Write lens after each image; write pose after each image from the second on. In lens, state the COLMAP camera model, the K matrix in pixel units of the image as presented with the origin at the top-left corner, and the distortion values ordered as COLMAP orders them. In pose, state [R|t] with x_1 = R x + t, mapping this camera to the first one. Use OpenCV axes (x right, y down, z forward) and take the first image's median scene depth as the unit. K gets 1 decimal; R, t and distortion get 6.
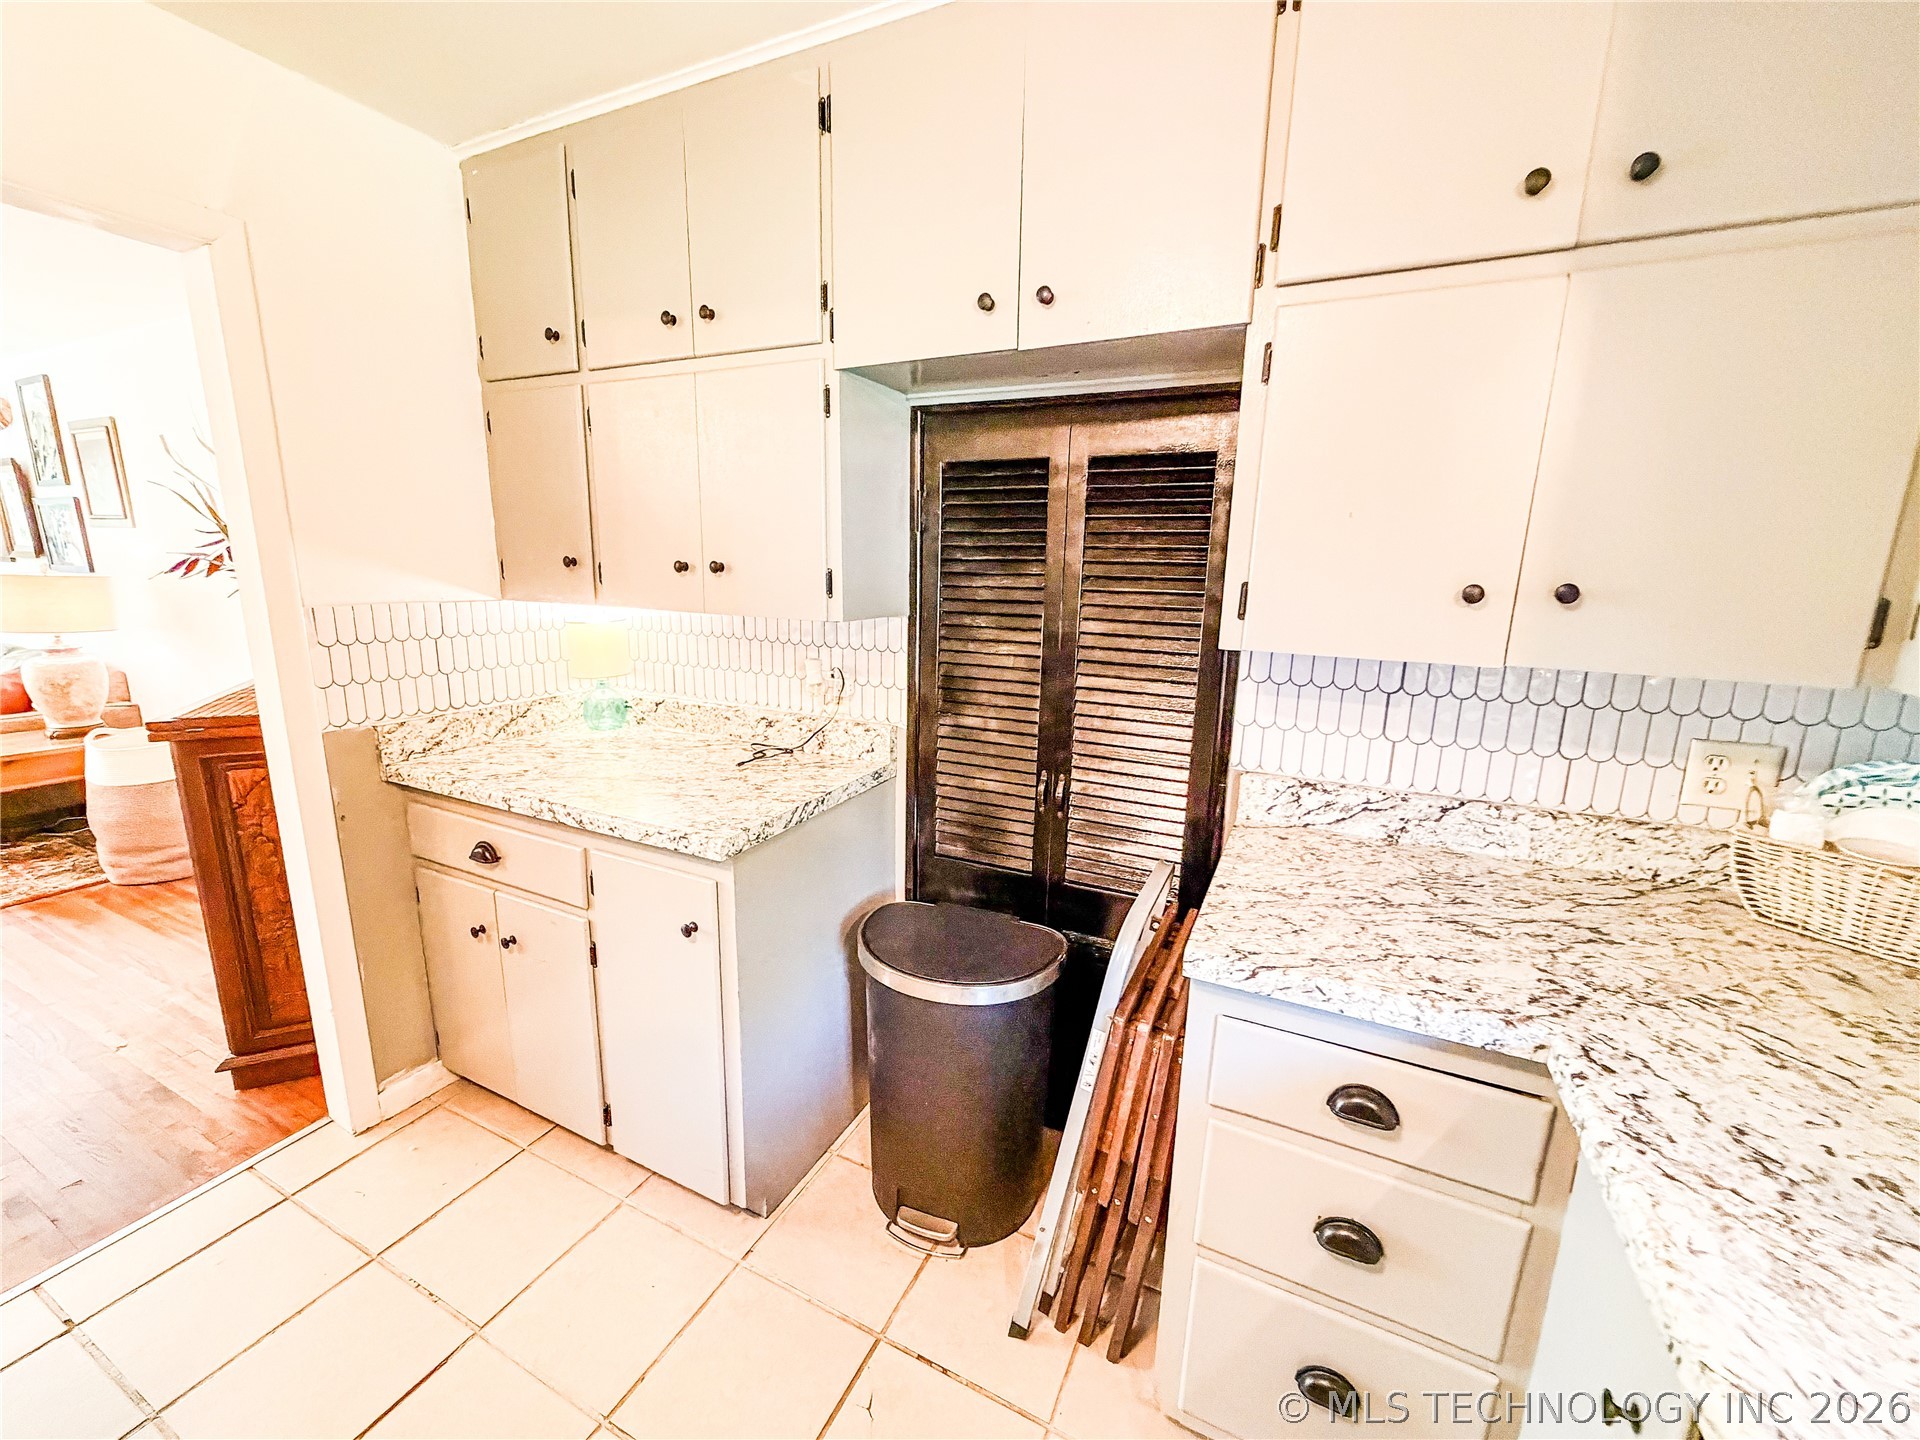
lens RADIAL K [[764.7, 0, 953.6], [0, 764.7, 721.9], [0, 0, 1]] dist [-0.001035, -0.000037]
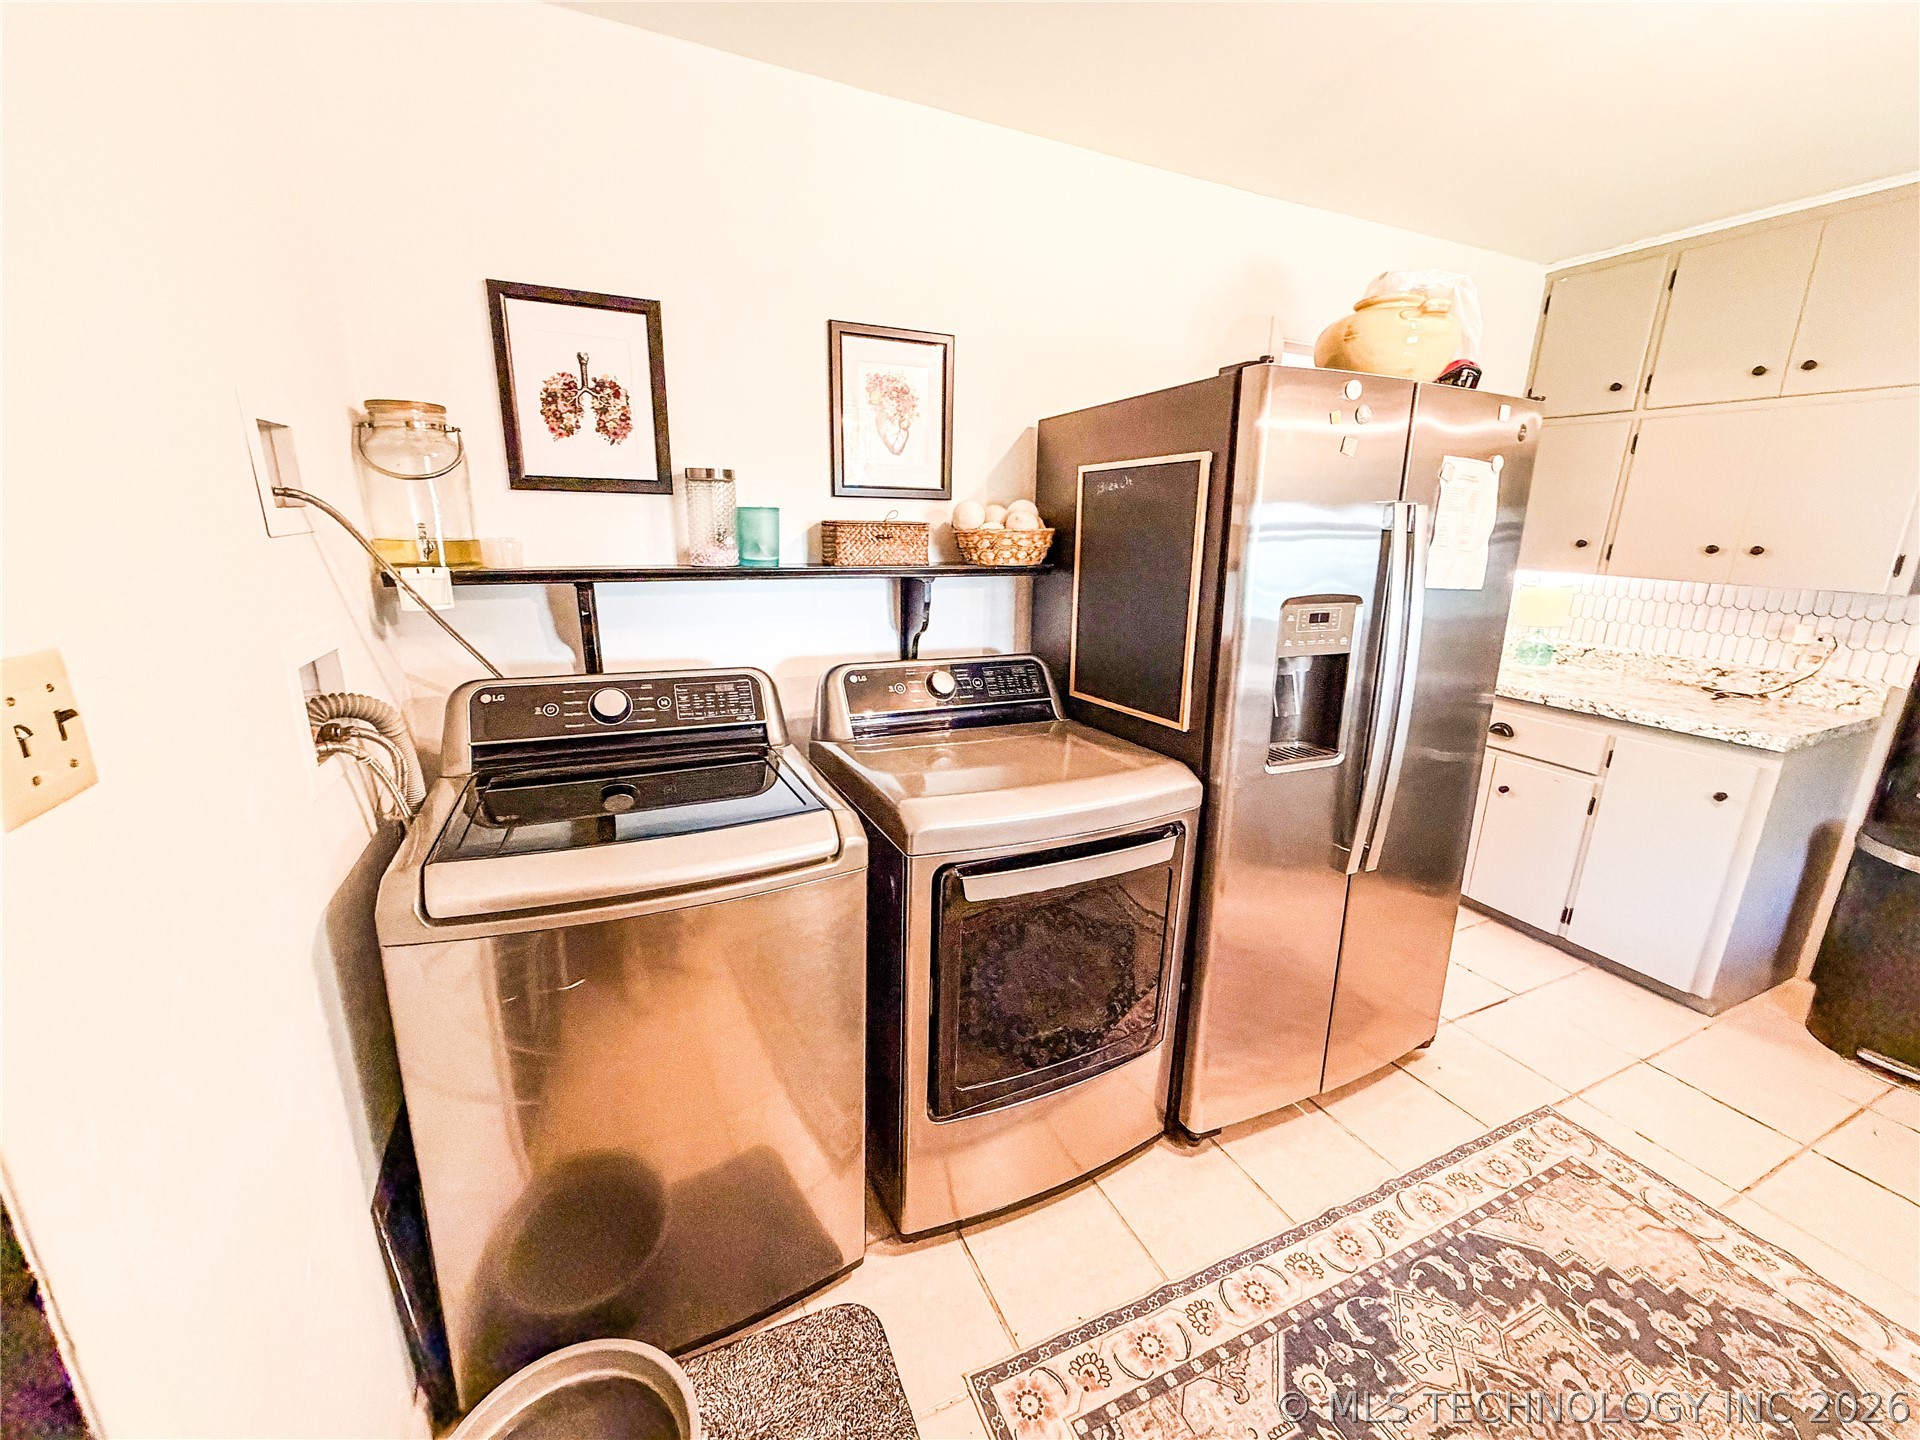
lens RADIAL K [[764.7, 0, 953.6], [0, 764.7, 721.9], [0, 0, 1]] dist [-0.001035, -0.000037]
pose [[0.776143, 0.155944, -0.610969, -0.474470], [-0.132286, 0.987643, 0.084037, 0.153908], [0.616524, 0.015598, 0.787181, -0.836835]]
